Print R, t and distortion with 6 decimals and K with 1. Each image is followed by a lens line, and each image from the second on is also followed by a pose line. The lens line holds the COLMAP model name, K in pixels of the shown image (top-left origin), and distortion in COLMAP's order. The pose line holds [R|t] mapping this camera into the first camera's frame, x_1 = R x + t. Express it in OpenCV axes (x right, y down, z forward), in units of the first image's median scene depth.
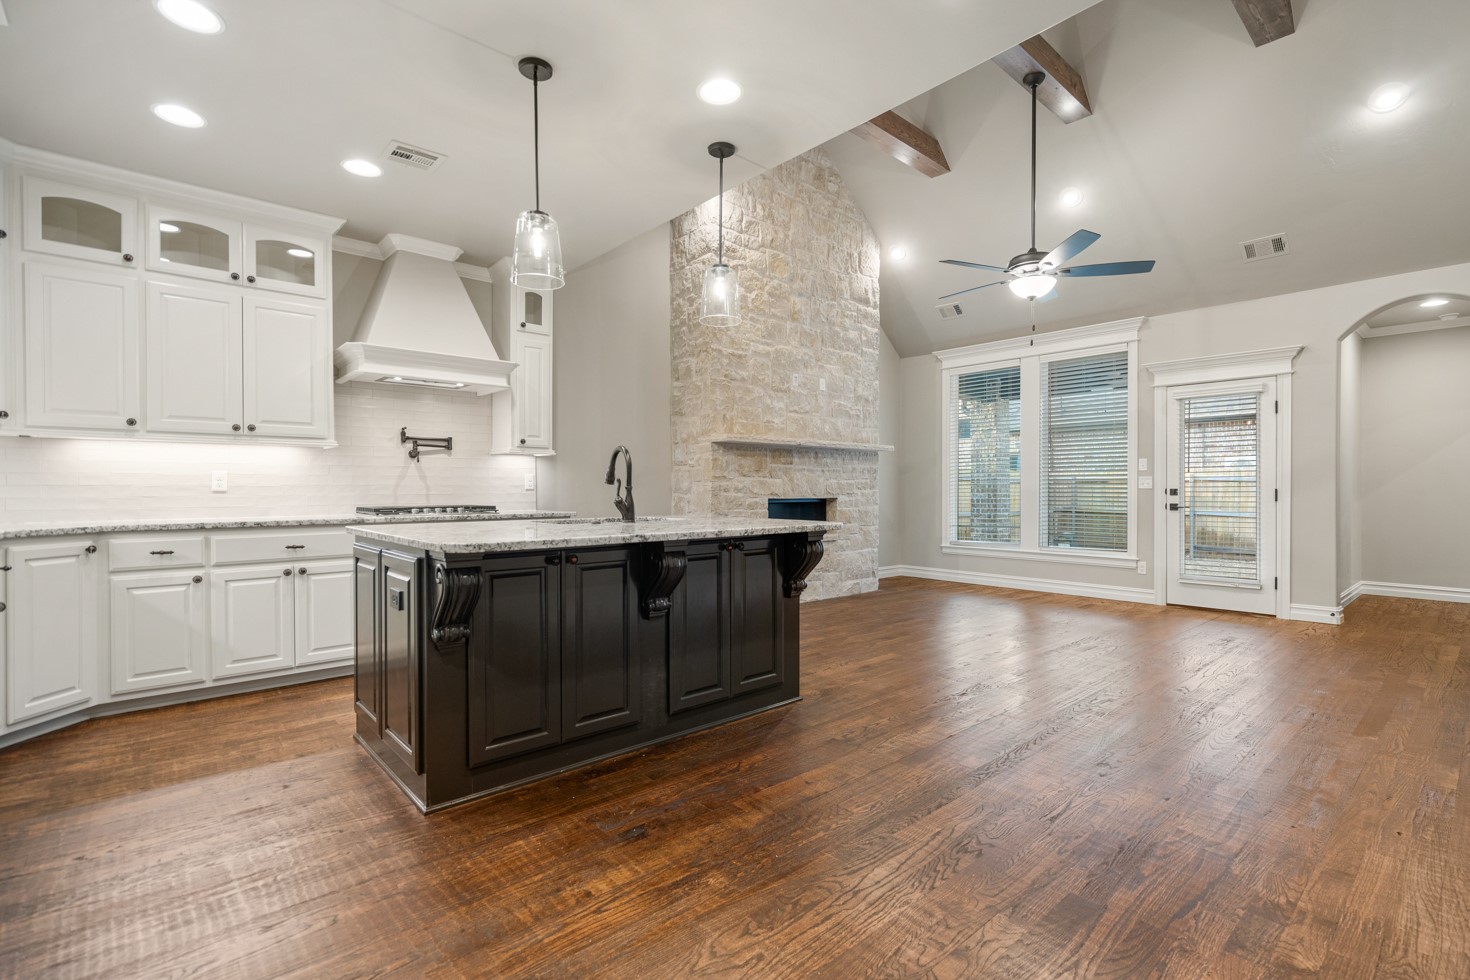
lens RADIAL K [[675.7, 0, 734.1], [0, 675.7, 494.8], [0, 0, 1]] dist [-0.004380, 0.003124]
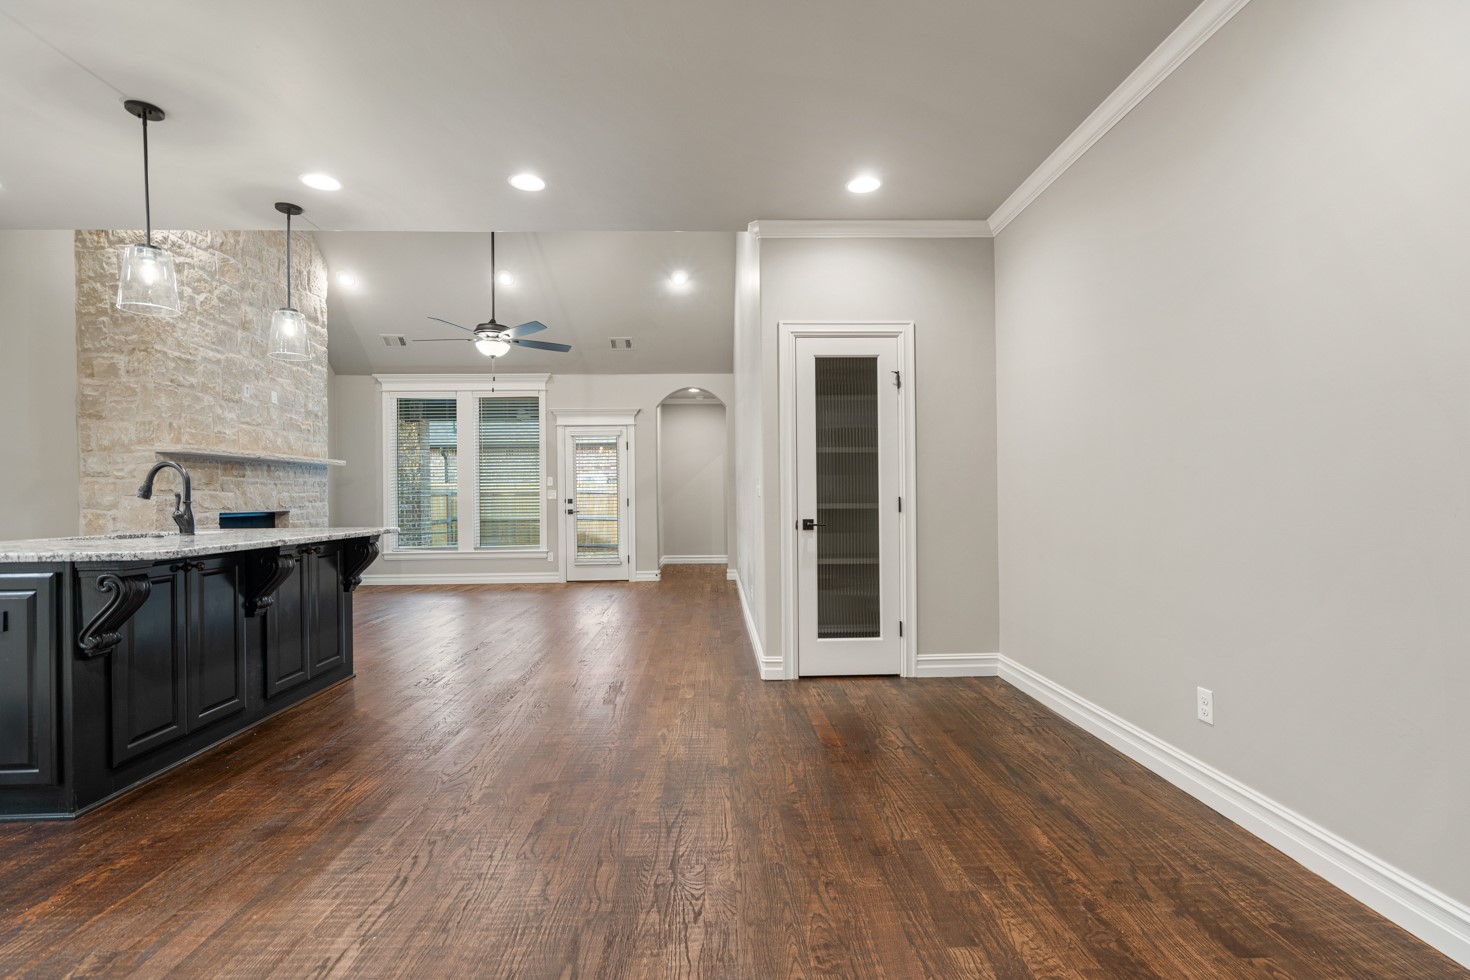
lens RADIAL K [[675.7, 0, 734.6], [0, 675.7, 495.4], [0, 0, 1]] dist [-0.004380, 0.003124]
pose [[0.635128, -0.004690, 0.772393, -0.227476], [0.017529, 0.999812, -0.008343, 0.001408], [-0.772208, 0.018838, 0.635090, -0.167116]]
